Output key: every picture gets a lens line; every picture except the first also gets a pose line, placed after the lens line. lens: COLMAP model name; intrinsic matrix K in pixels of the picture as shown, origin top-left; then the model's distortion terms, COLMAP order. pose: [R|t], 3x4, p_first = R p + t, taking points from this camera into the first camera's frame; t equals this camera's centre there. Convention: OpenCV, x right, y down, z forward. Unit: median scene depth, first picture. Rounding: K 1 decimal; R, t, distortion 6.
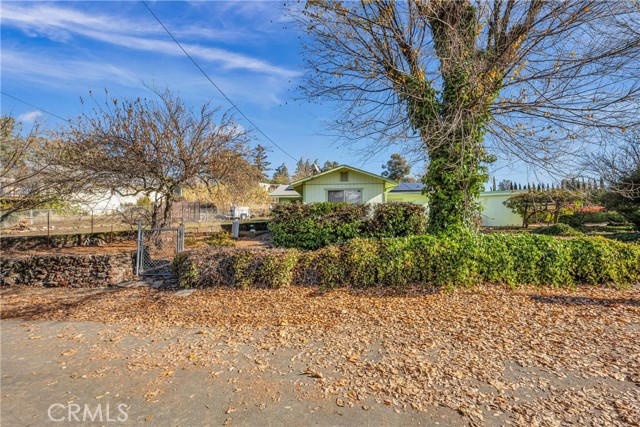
lens RADIAL K [[267.4, 0, 304.7], [0, 267.4, 209.9], [0, 0, 1]] dist [-0.000035, -0.000279]
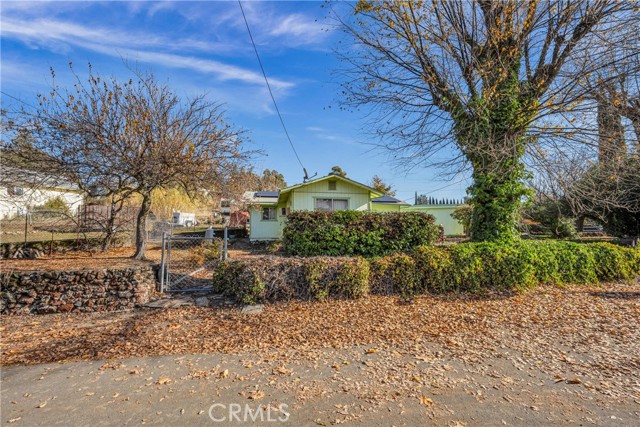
lens RADIAL K [[267.4, 0, 319.8], [0, 267.4, 214.5], [0, 0, 1]] dist [-0.000035, -0.000279]
pose [[0.970876, 0.021184, 0.238642, -0.386484], [-0.017634, 0.999700, -0.017000, 0.009959], [-0.238931, 0.012297, 0.970959, 0.084527]]
